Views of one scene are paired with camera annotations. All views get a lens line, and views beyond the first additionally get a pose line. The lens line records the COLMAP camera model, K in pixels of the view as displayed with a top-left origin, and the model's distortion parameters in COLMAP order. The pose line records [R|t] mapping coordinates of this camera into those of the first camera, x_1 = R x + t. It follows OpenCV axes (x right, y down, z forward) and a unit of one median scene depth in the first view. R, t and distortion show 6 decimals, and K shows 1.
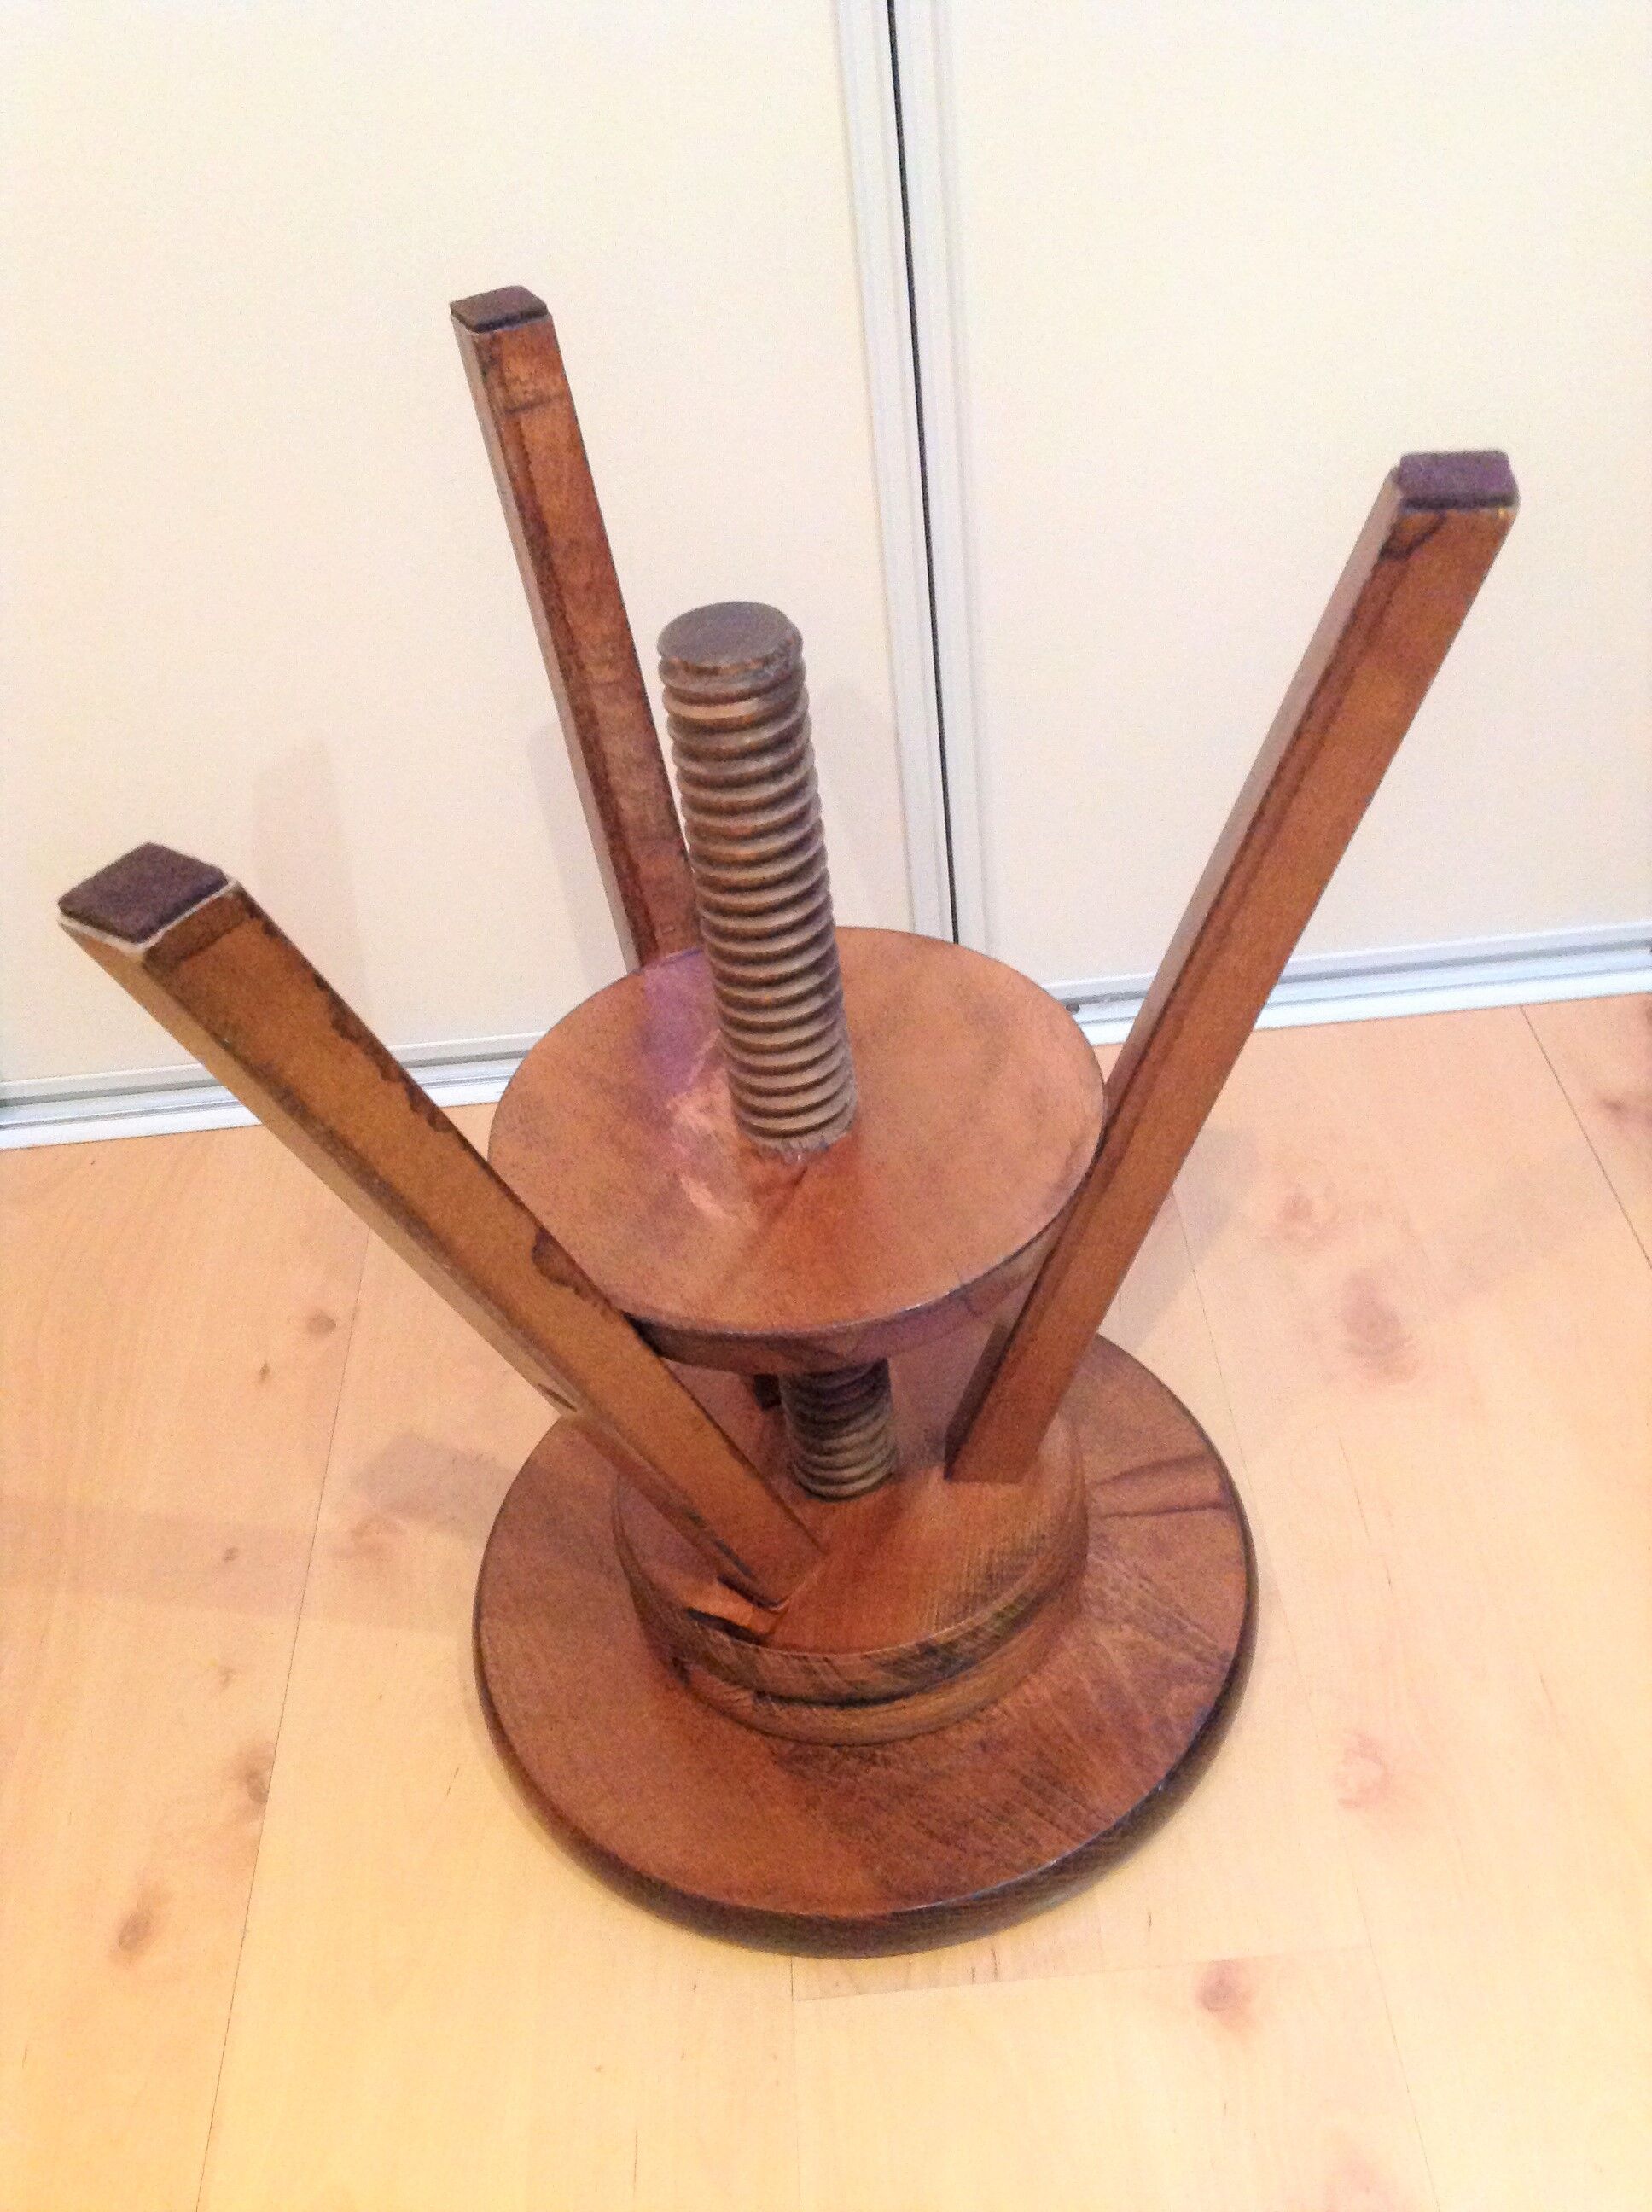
lens RADIAL K [[2083.1, 0, 826.0], [0, 2083.1, 1106.0], [0, 0, 1]] dist [0.128643, -0.257001]
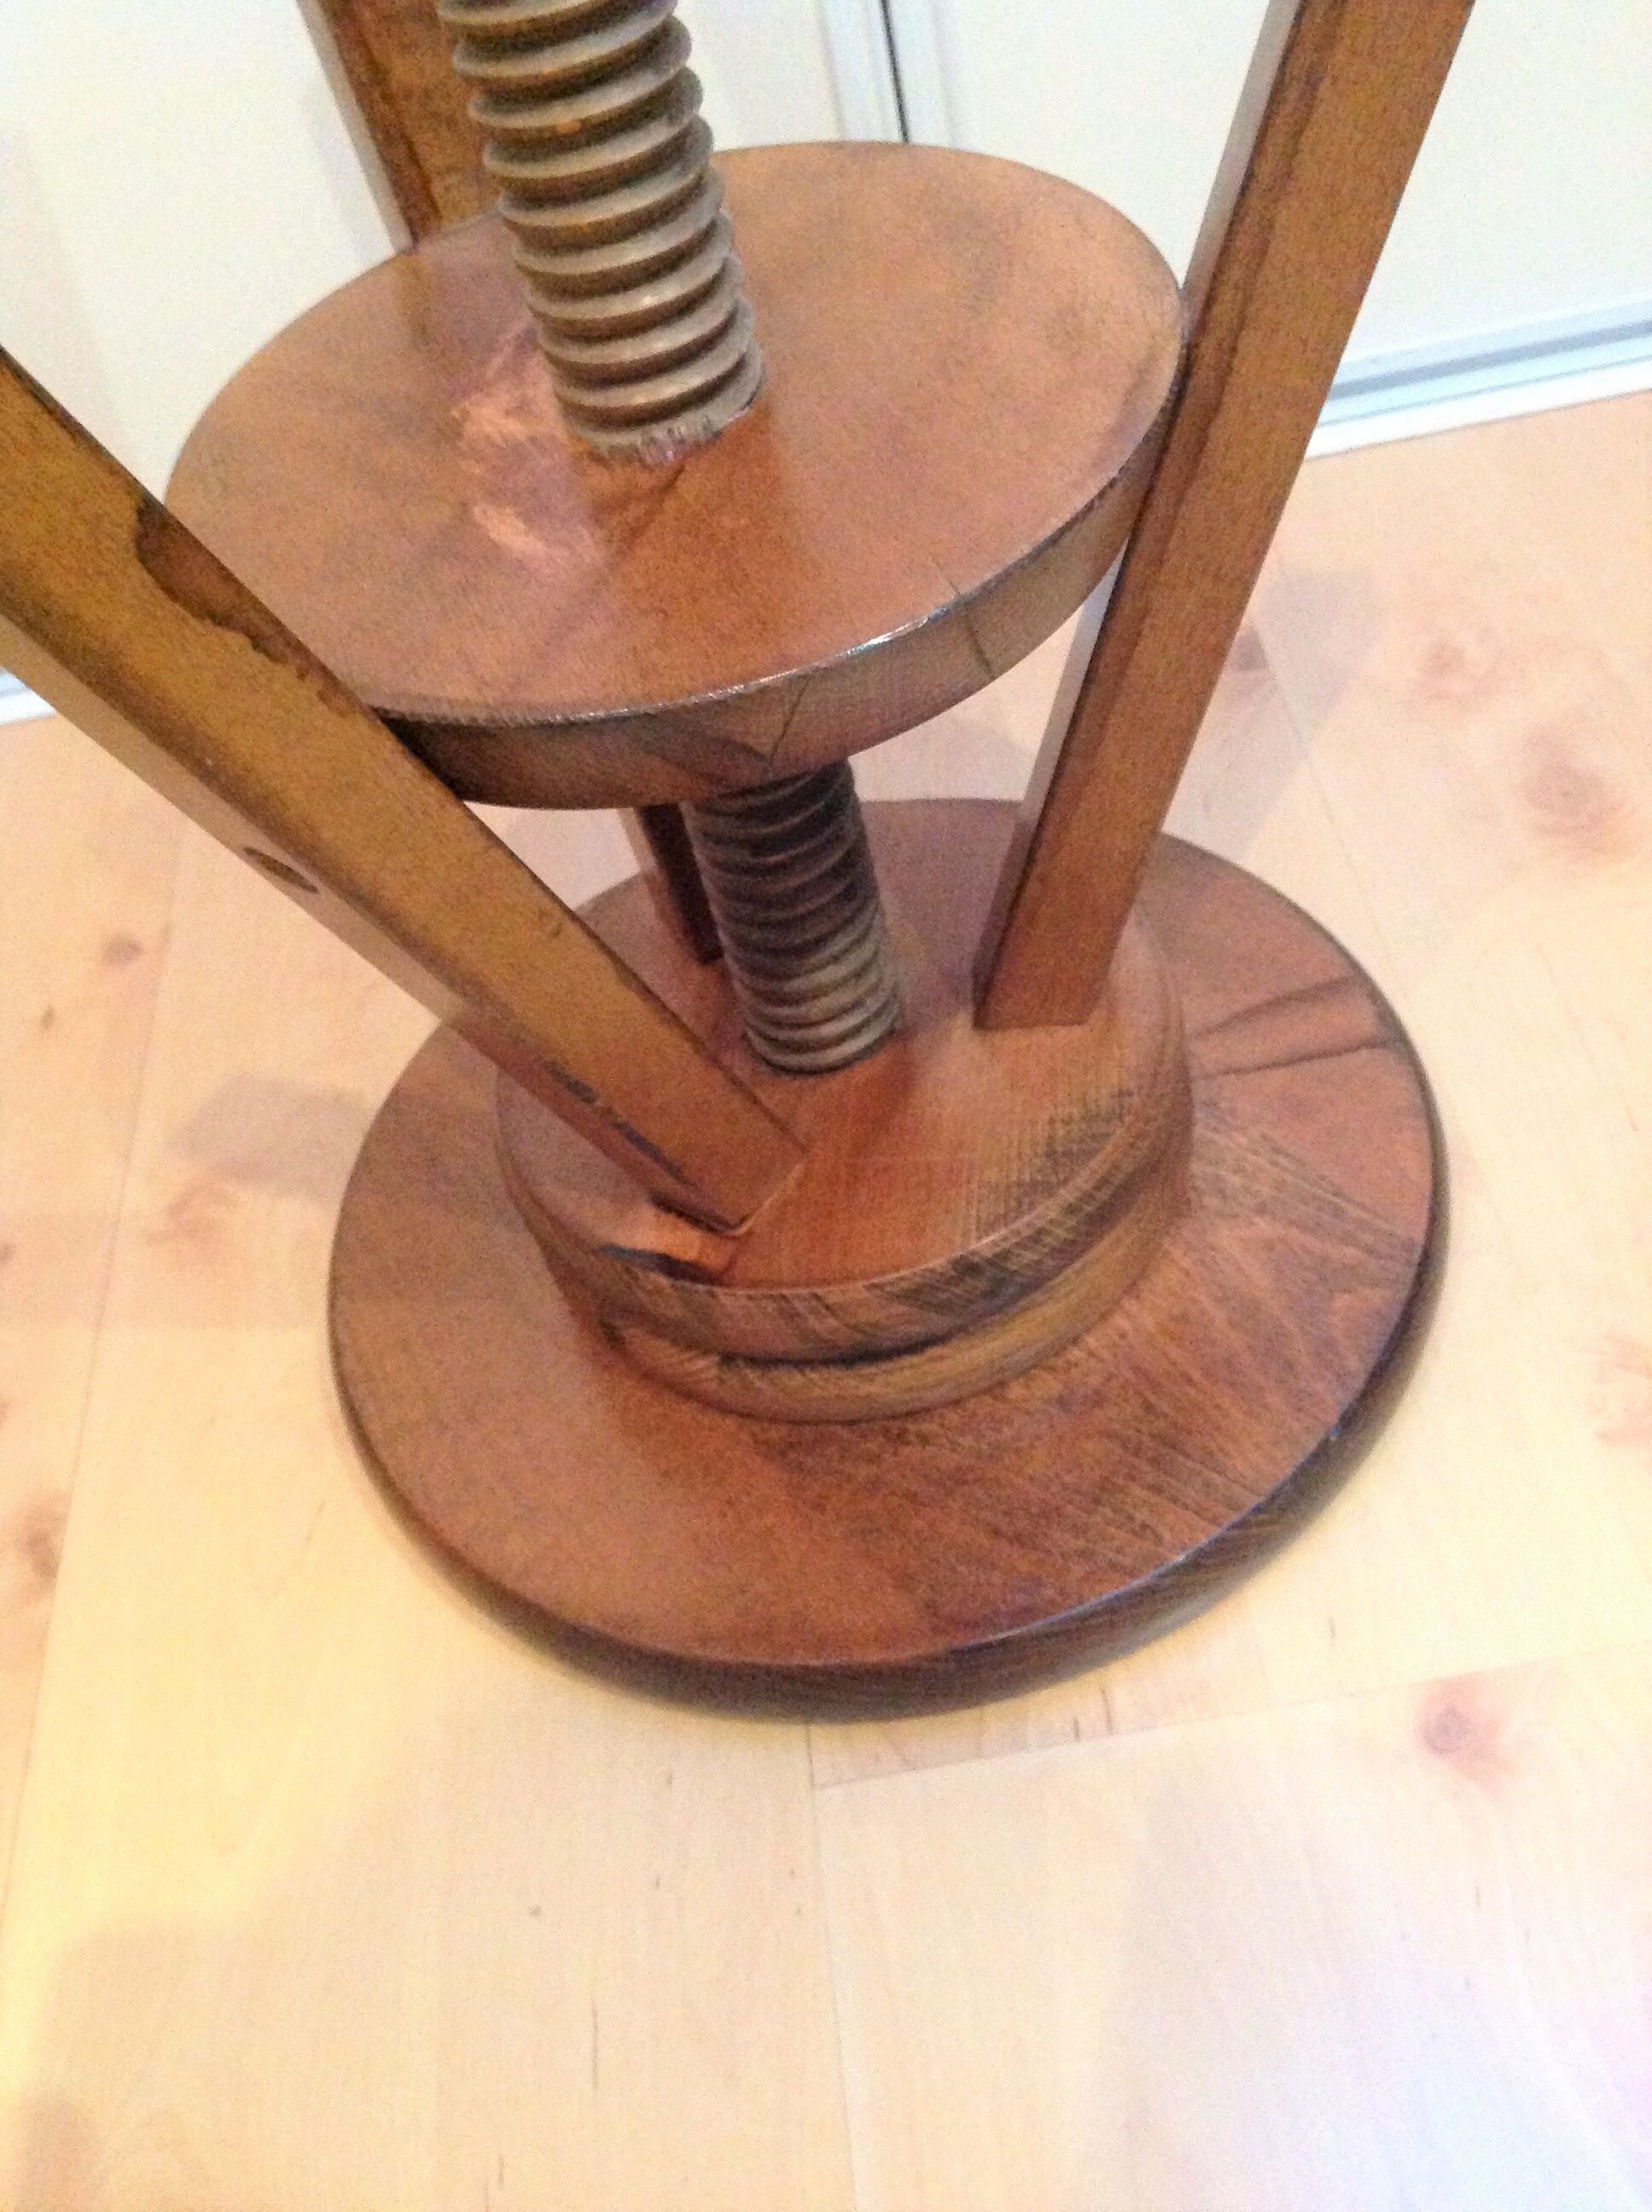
lens RADIAL K [[2088.2, 0, 819.7], [0, 2088.2, 1111.5], [0, 0, 1]] dist [0.142157, -0.333815]
pose [[0.995135, -0.094178, -0.028933, 0.025415], [0.096990, 0.988048, 0.119808, 0.124017], [0.017304, -0.122032, 0.992375, 0.342969]]
